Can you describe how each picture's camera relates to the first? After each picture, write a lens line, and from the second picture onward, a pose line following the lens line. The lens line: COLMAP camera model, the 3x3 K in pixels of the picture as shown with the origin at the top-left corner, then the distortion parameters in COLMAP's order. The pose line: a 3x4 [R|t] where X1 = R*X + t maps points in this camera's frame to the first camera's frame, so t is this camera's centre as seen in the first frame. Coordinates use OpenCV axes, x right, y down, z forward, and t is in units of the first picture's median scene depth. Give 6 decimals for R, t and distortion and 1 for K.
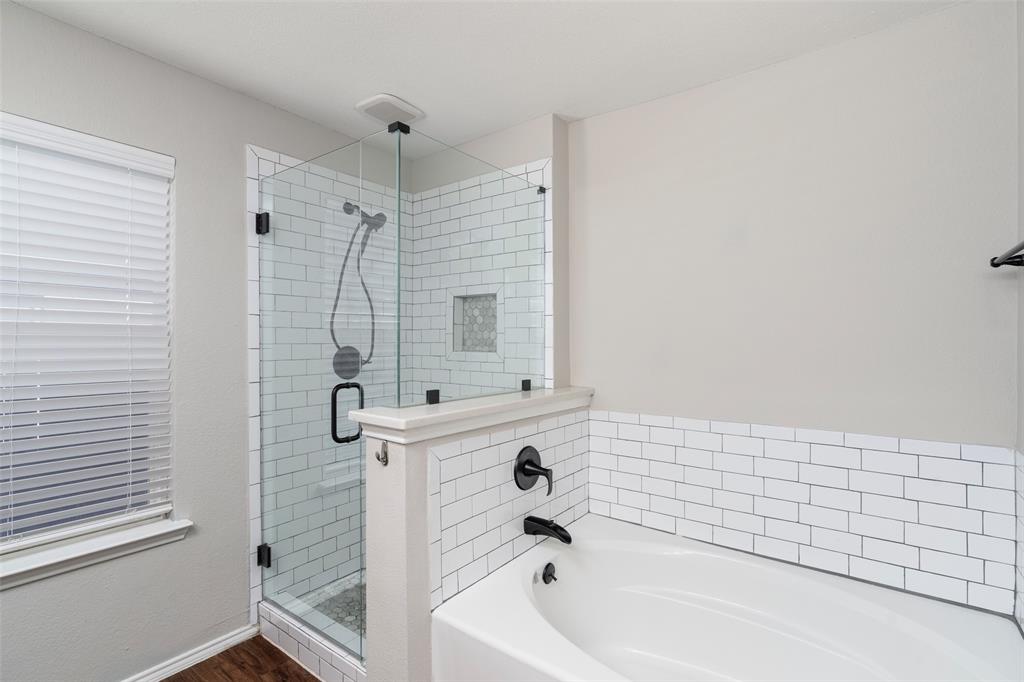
lens RADIAL K [[469.5, 0, 512.0], [0, 469.5, 341.0], [0, 0, 1]] dist [-0.002709, 0.000603]
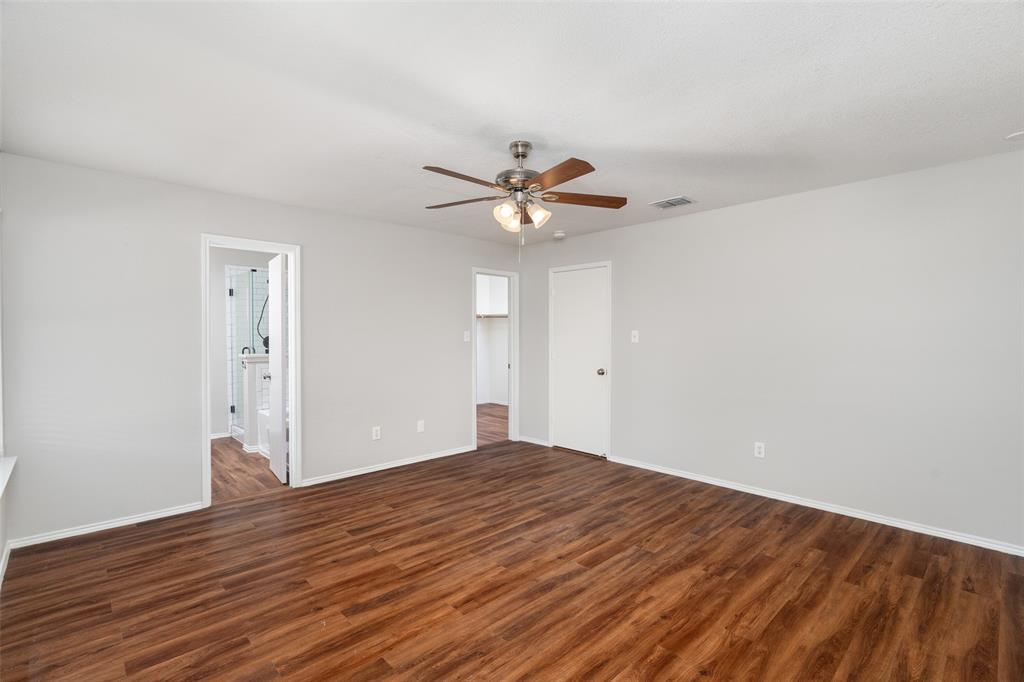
lens RADIAL K [[469.5, 0, 512.0], [0, 469.5, 341.0], [0, 0, 1]] dist [-0.002709, 0.000603]
pose [[0.984337, 0.004506, -0.176237, 1.648286], [-0.001218, 0.999823, 0.018764, -0.012675], [0.176290, -0.018256, 0.984169, -1.504972]]
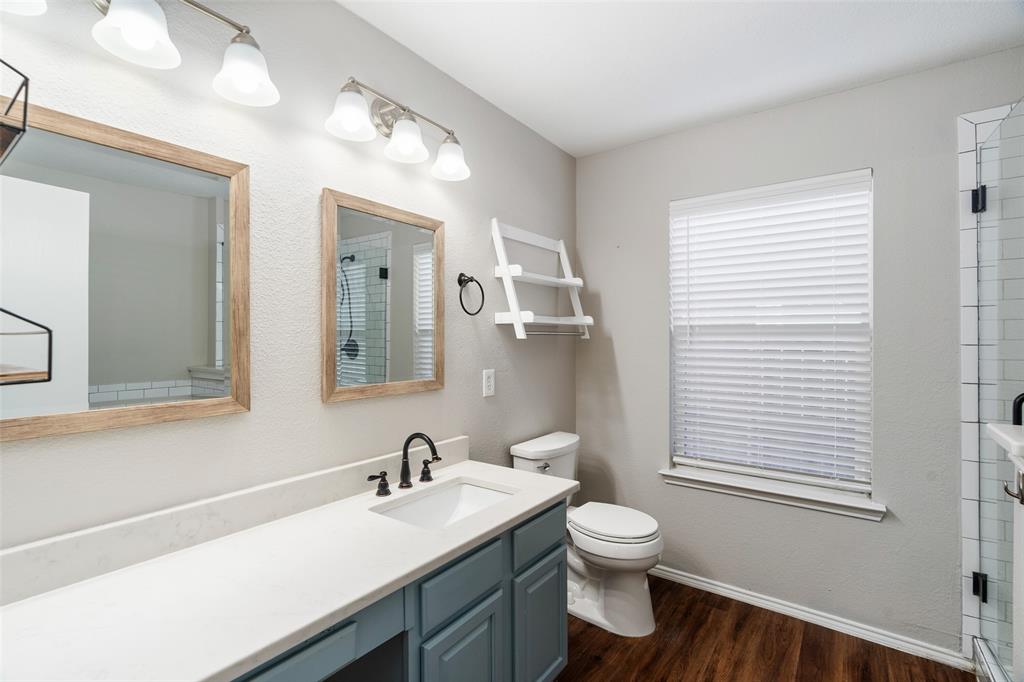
lens RADIAL K [[469.5, 0, 512.0], [0, 469.5, 341.0], [0, 0, 1]] dist [-0.002709, 0.000603]
pose [[0.009950, 0.003510, -0.999944, 0.319473], [0.002454, 0.999991, 0.003535, 0.003750], [0.999947, -0.002489, 0.009941, 0.136396]]
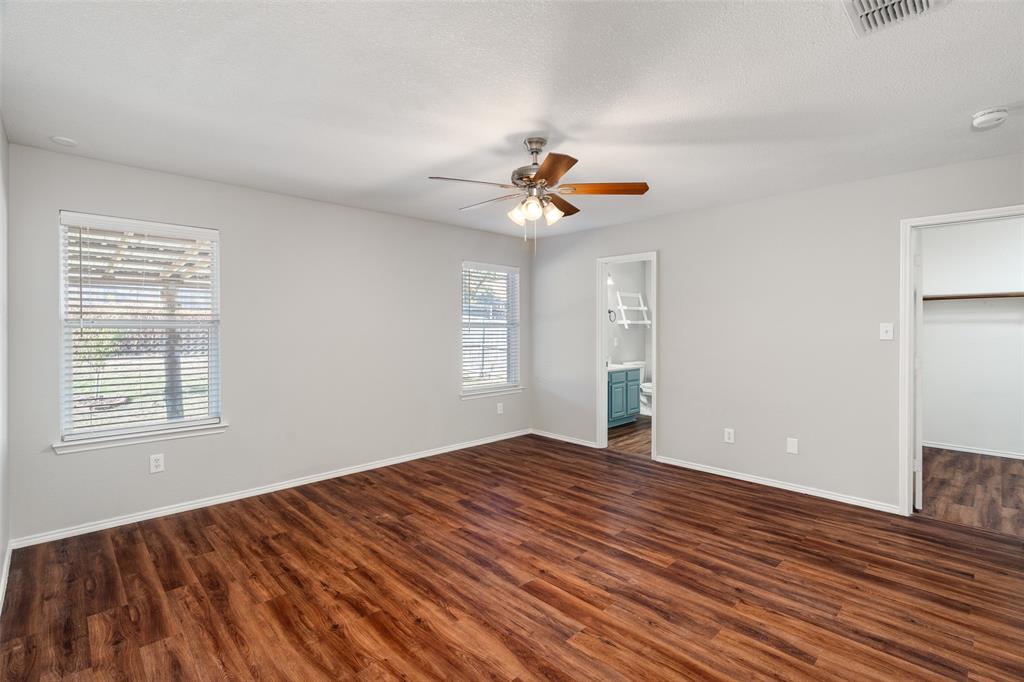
lens RADIAL K [[469.5, 0, 512.0], [0, 469.5, 341.0], [0, 0, 1]] dist [-0.002709, 0.000603]
pose [[-0.162875, 0.028004, -0.986249, 2.723777], [0.005963, 0.999607, 0.027399, -0.004479], [0.986629, -0.001419, -0.162978, -0.092206]]
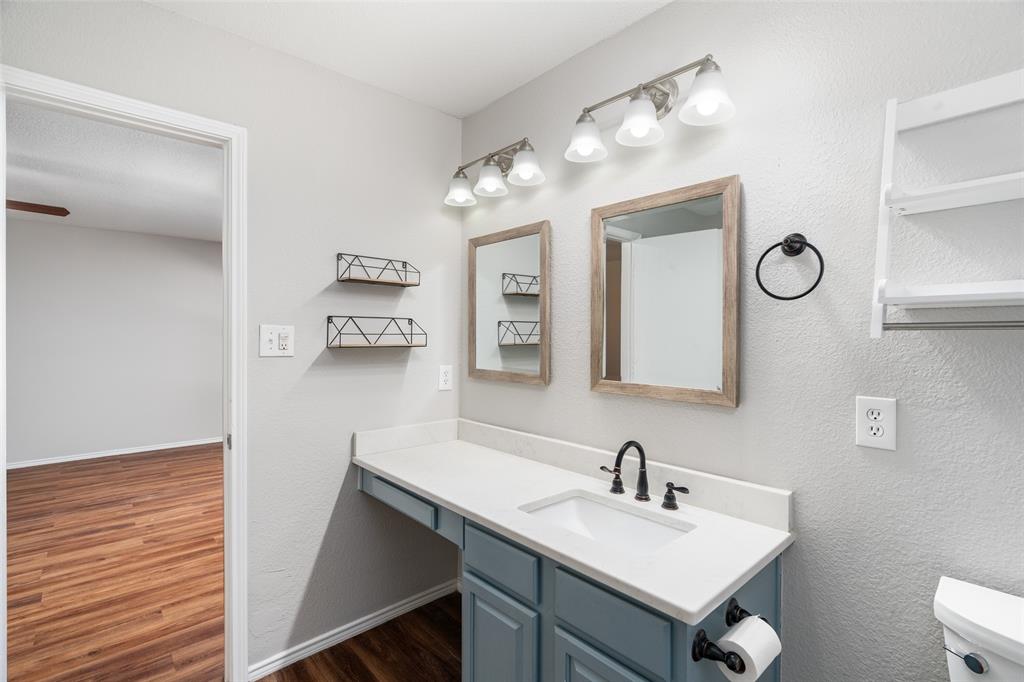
lens RADIAL K [[469.5, 0, 512.0], [0, 469.5, 341.0], [0, 0, 1]] dist [-0.002709, 0.000603]
pose [[-0.980646, -0.008015, 0.195626, -0.397294], [-0.007676, 0.999967, 0.002492, 0.007686], [-0.195639, 0.000942, -0.980675, 0.697502]]
